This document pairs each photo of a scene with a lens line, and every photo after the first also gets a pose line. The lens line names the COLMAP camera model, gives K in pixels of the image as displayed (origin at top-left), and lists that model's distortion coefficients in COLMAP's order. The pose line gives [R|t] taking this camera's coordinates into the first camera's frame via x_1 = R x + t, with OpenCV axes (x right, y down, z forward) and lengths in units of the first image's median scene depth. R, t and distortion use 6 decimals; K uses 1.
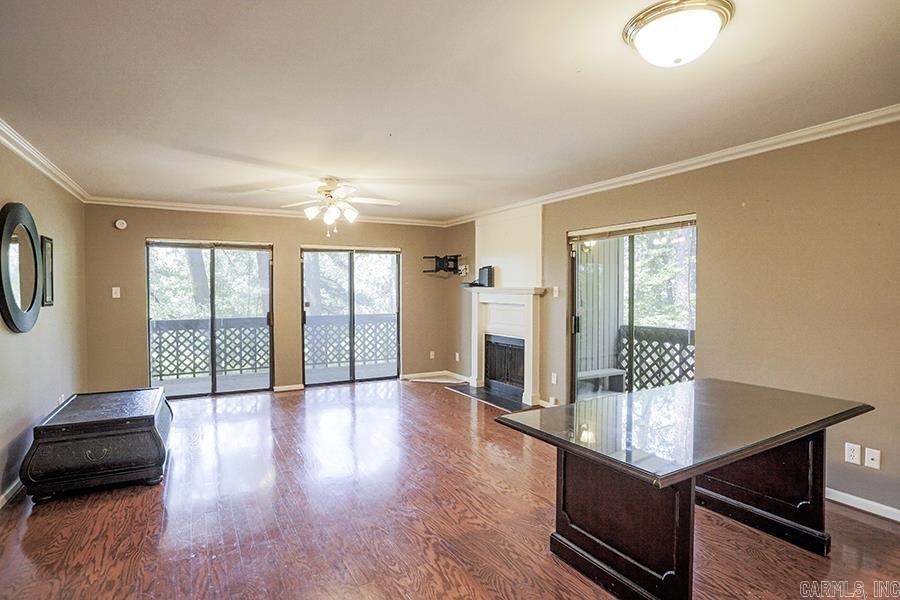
lens RADIAL K [[463.1, 0, 450.9], [0, 463.1, 301.6], [0, 0, 1]] dist [-0.026331, 0.013595]
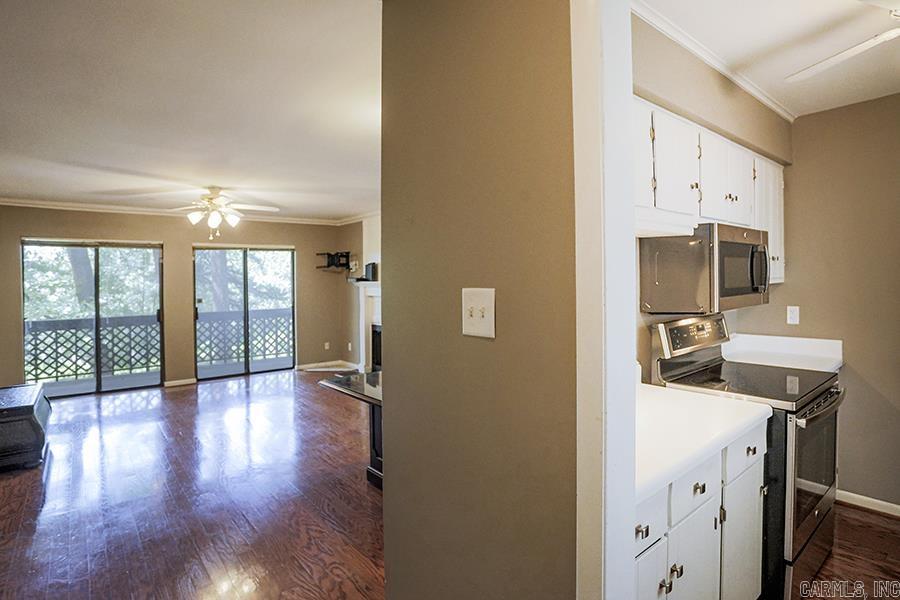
lens RADIAL K [[463.1, 0, 450.8], [0, 463.1, 280.6], [0, 0, 1]] dist [-0.026331, 0.013595]
pose [[0.984597, -0.014355, 0.174247, 0.064559], [0.019209, 0.999472, -0.026202, -0.001092], [-0.173779, 0.029145, 0.984353, -0.110685]]
